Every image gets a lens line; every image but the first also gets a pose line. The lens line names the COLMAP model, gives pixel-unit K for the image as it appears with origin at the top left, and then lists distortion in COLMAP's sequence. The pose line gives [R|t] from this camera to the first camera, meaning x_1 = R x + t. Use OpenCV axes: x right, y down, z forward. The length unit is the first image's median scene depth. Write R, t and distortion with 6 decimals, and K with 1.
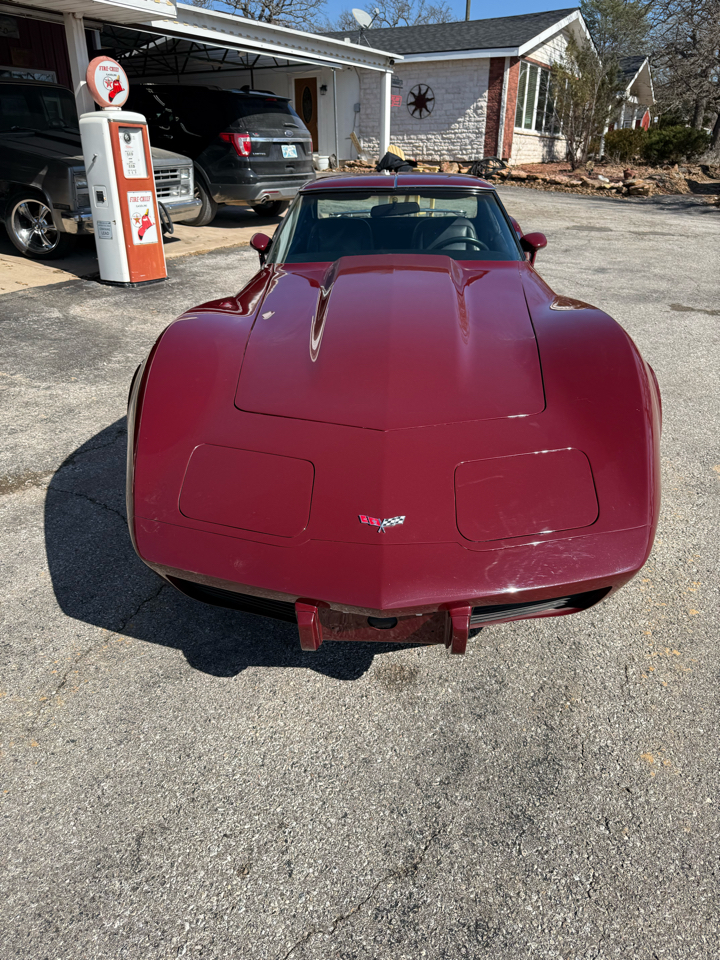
lens RADIAL K [[684.9, 0, 350.5], [0, 684.9, 485.3], [0, 0, 1]] dist [0.000096, 0.007147]
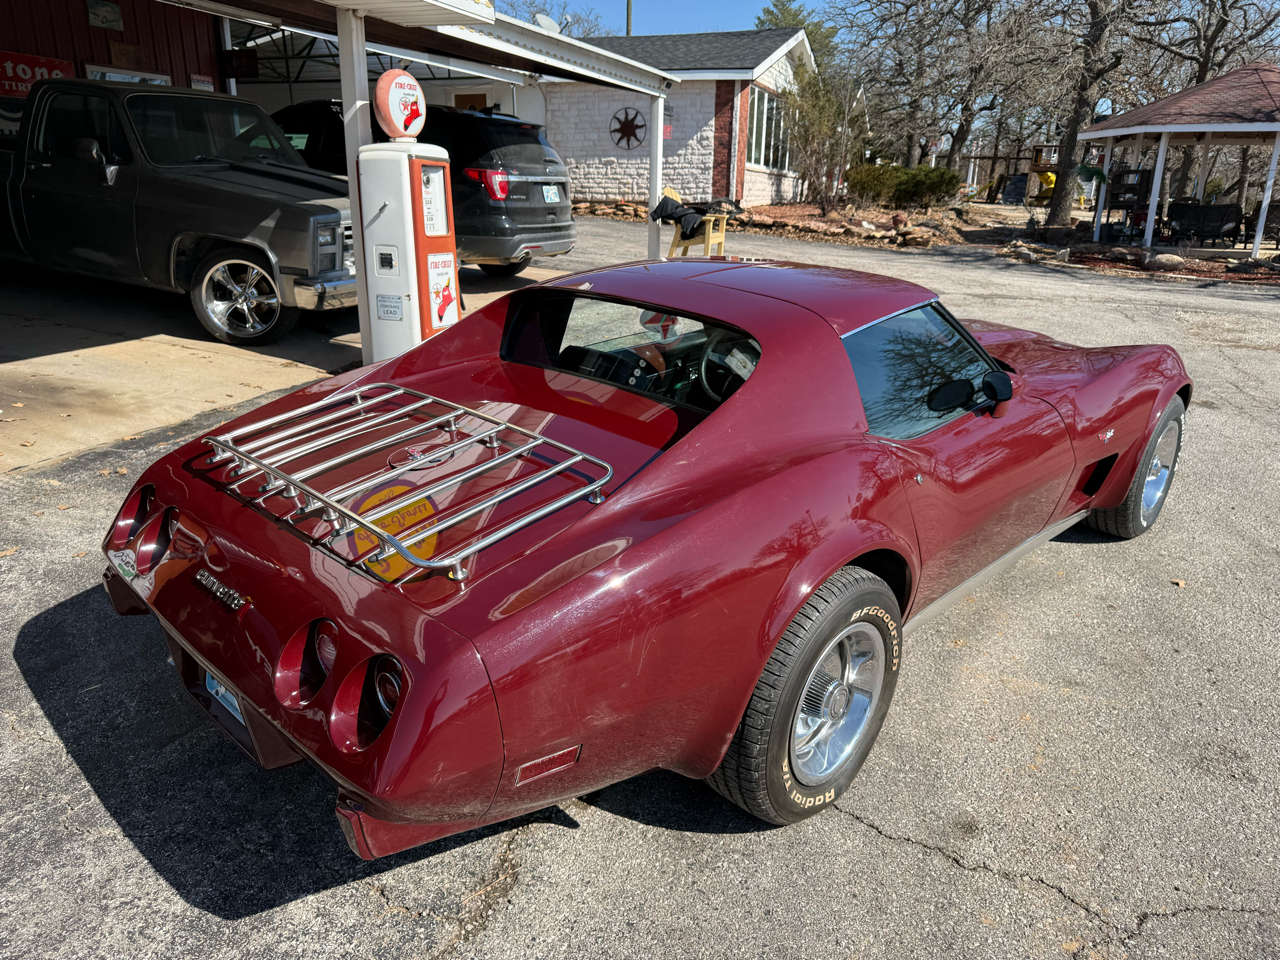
lens RADIAL K [[901.9, 0, 637.6], [0, 901.9, 489.6], [0, 0, 1]] dist [0.080974, -0.104204]
pose [[0.981409, -0.044359, 0.186731, -0.187843], [0.067666, 0.990422, -0.120353, -0.043401], [-0.179604, 0.130751, 0.975011, 0.062169]]
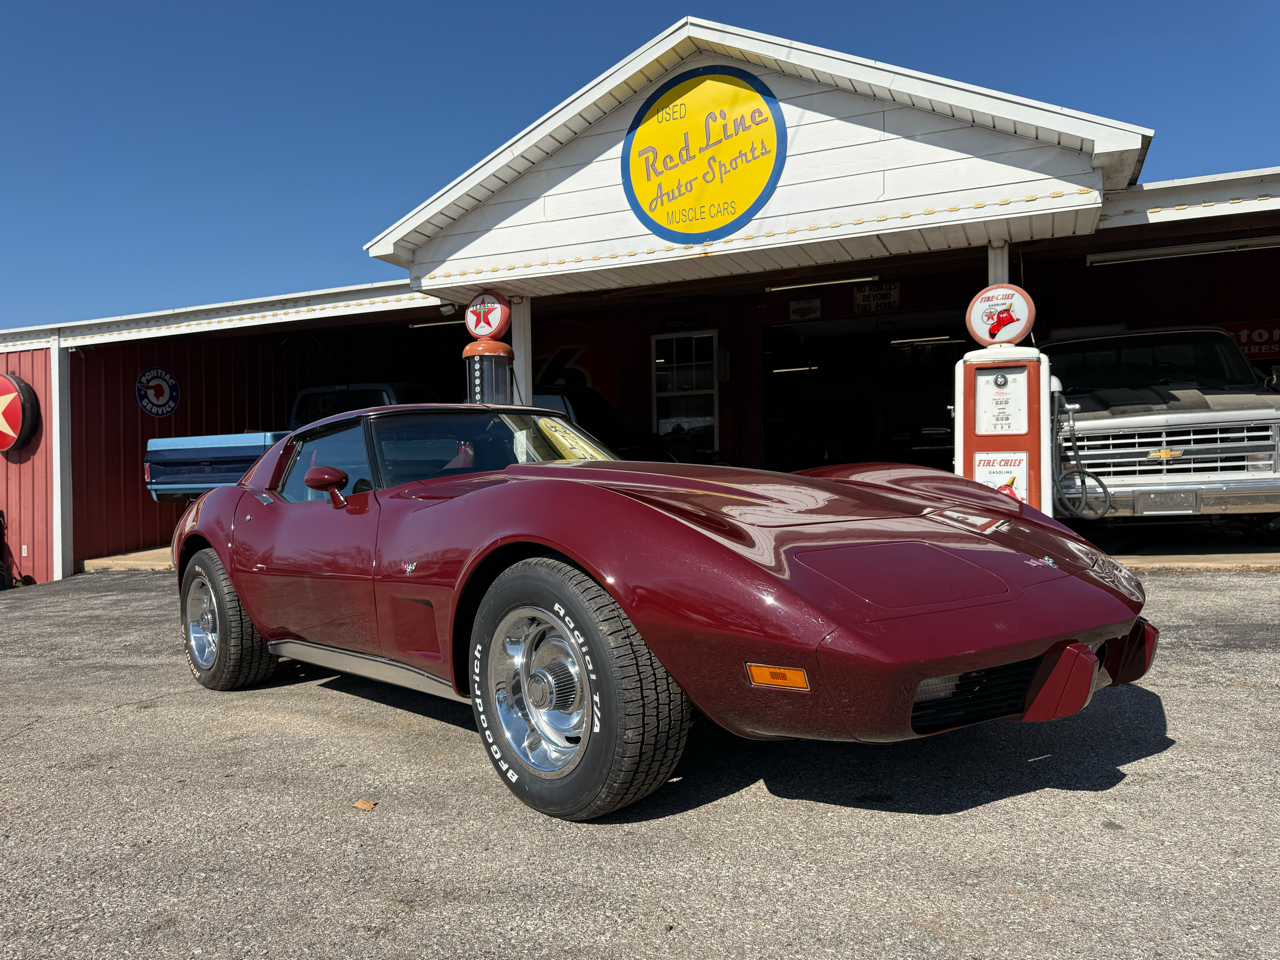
lens RADIAL K [[901.9, 0, 637.6], [0, 901.9, 489.6], [0, 0, 1]] dist [0.080974, -0.104204]
pose [[0.130056, -0.000217, -0.991507, 0.332296], [-0.417440, 0.907041, -0.054954, -0.127947], [0.899349, 0.421042, 0.117876, 0.379077]]
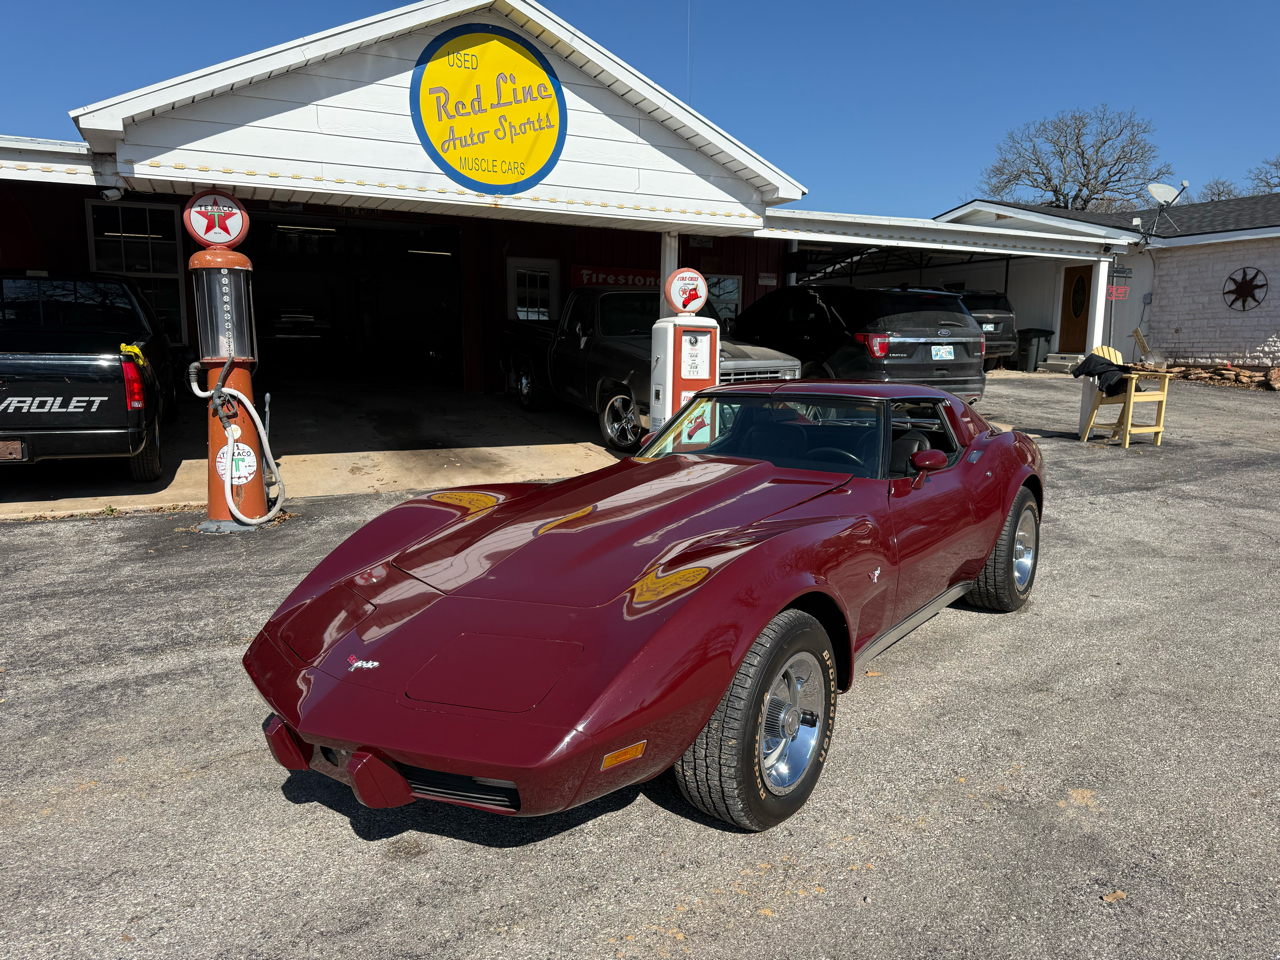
lens RADIAL K [[899.3, 0, 638.1], [0, 899.3, 495.8], [0, 0, 1]] dist [0.062234, -0.070311]
pose [[0.835514, 0.096265, -0.540970, 0.202854], [-0.248274, 0.944440, -0.215391, 0.000330], [0.490179, 0.314271, 0.812993, -0.010170]]
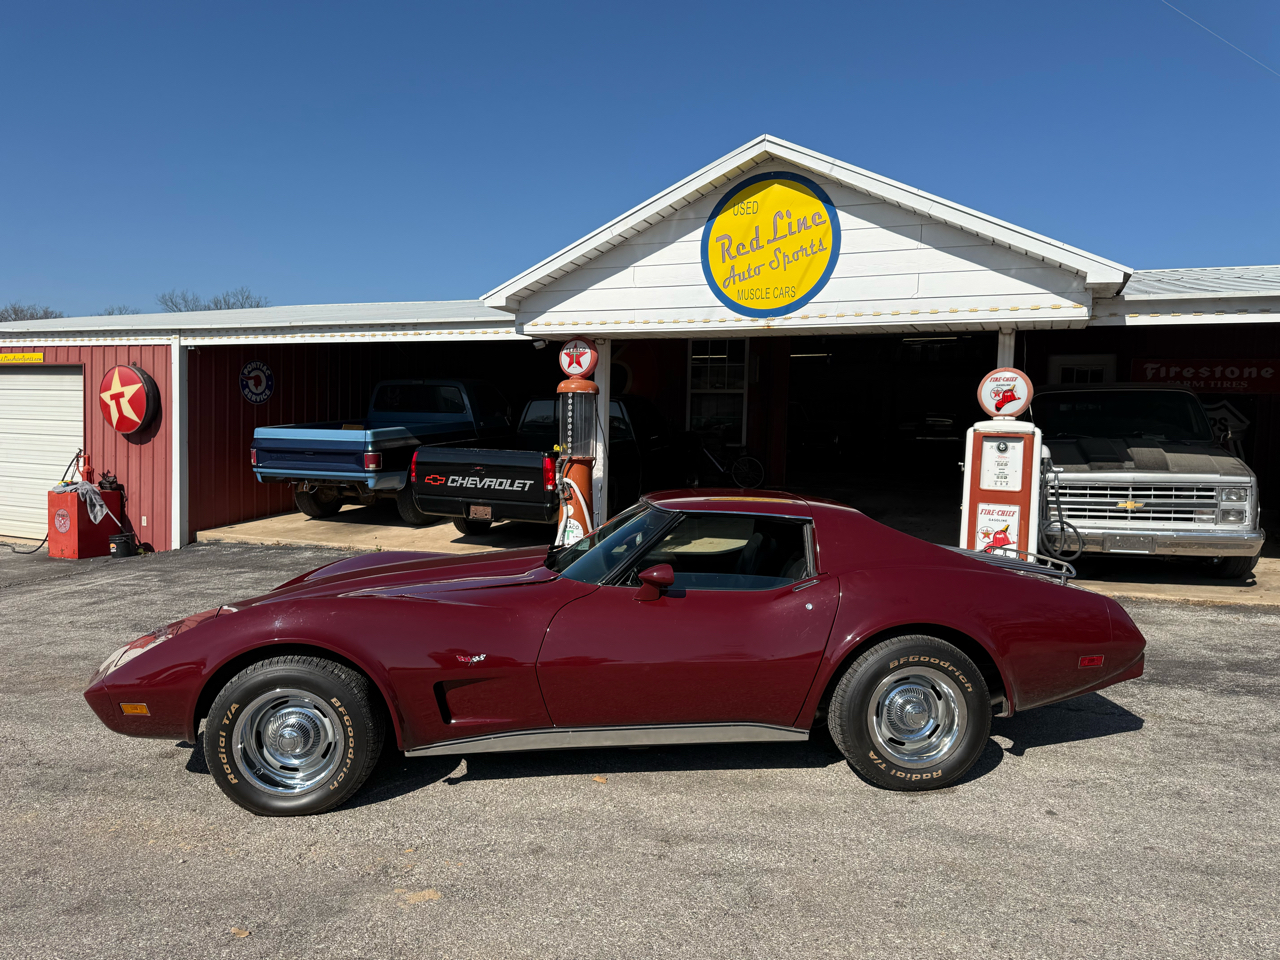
lens RADIAL K [[897.1, 0, 643.5], [0, 897.1, 483.1], [0, 0, 1]] dist [0.124042, -0.184264]
pose [[0.139431, 0.057835, -0.988541, 0.468130], [-0.451989, 0.891949, -0.011568, -0.154109], [0.881059, 0.448423, 0.150506, 0.277529]]
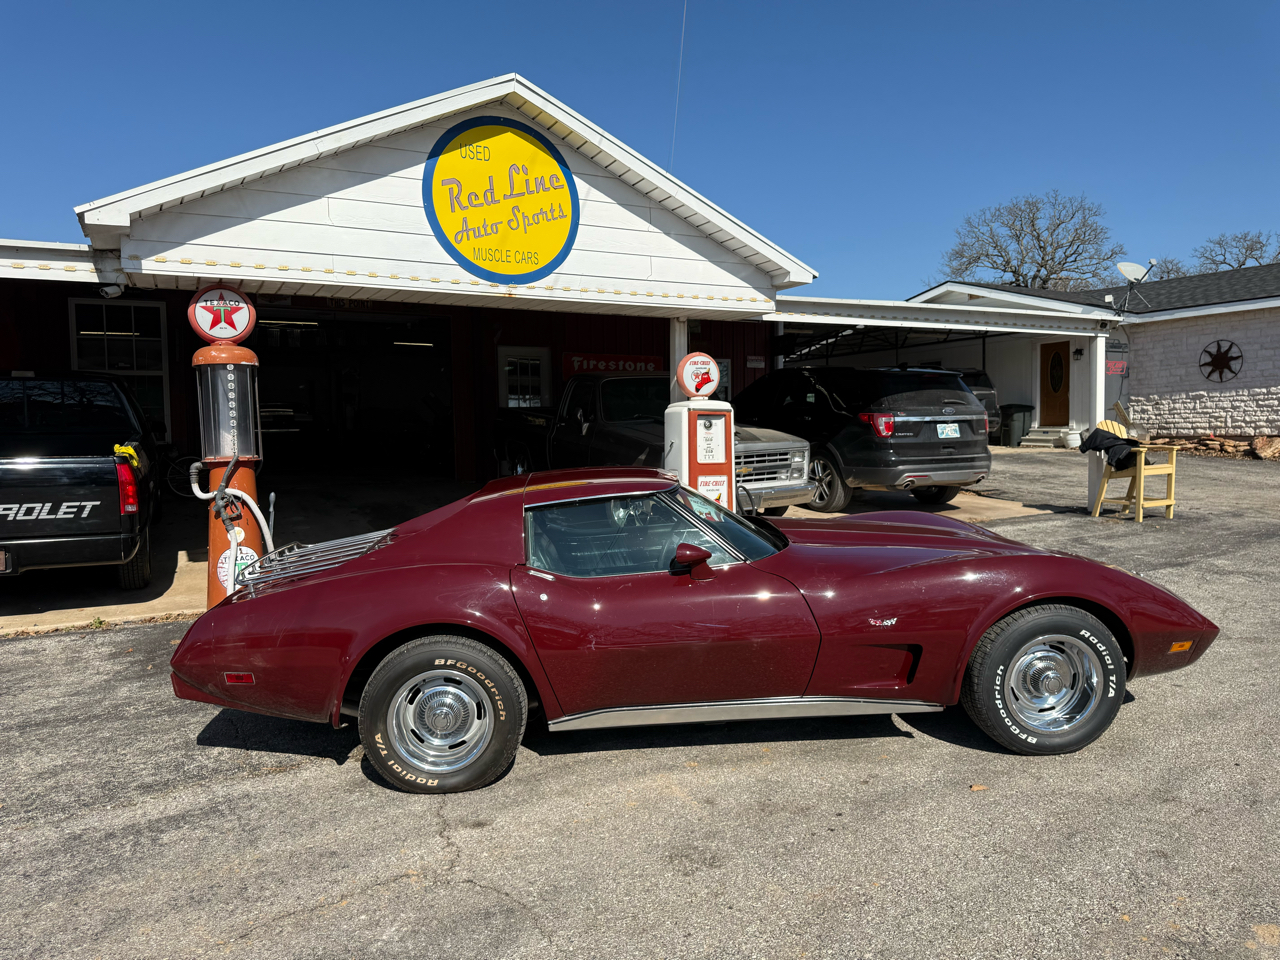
lens RADIAL K [[901.9, 0, 637.6], [0, 901.9, 489.6], [0, 0, 1]] dist [0.080974, -0.104204]
pose [[0.853820, 0.019915, -0.520187, 0.154125], [-0.212908, 0.925229, -0.314040, -0.003690], [0.475038, 0.378885, 0.794220, -0.008535]]
